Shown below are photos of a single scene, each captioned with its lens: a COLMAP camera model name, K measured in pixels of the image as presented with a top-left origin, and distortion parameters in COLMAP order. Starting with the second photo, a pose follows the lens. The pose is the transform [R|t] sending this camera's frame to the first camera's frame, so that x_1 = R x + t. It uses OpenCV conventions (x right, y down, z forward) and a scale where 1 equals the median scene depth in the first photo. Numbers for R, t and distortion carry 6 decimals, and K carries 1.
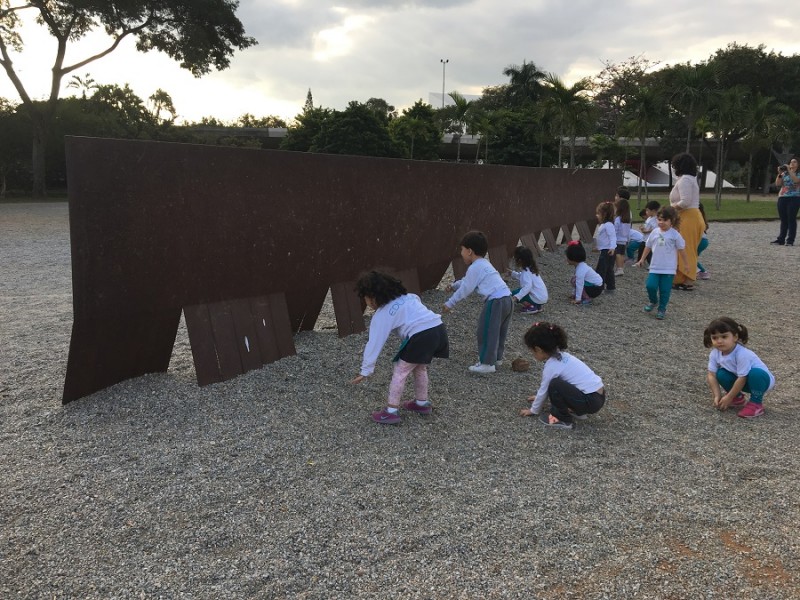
lens RADIAL K [[679.5, 0, 404.2], [0, 679.5, 300.3], [0, 0, 1]] dist [0.061793, -0.097369]
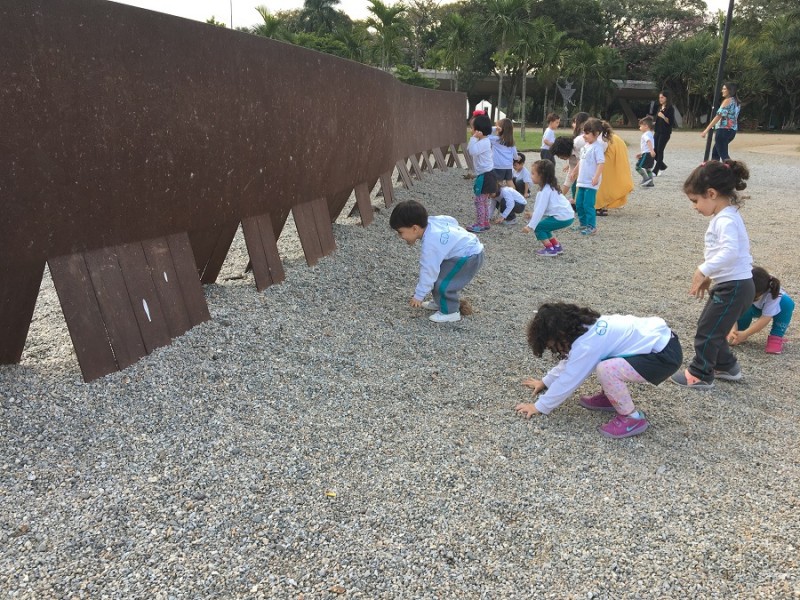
lens RADIAL K [[679.5, 0, 404.2], [0, 679.5, 300.3], [0, 0, 1]] dist [0.061793, -0.097369]
pose [[0.955665, -0.065752, 0.287022, -0.170723], [0.039036, 0.994437, 0.097834, -0.001570], [-0.291858, -0.082292, 0.952915, 0.268419]]
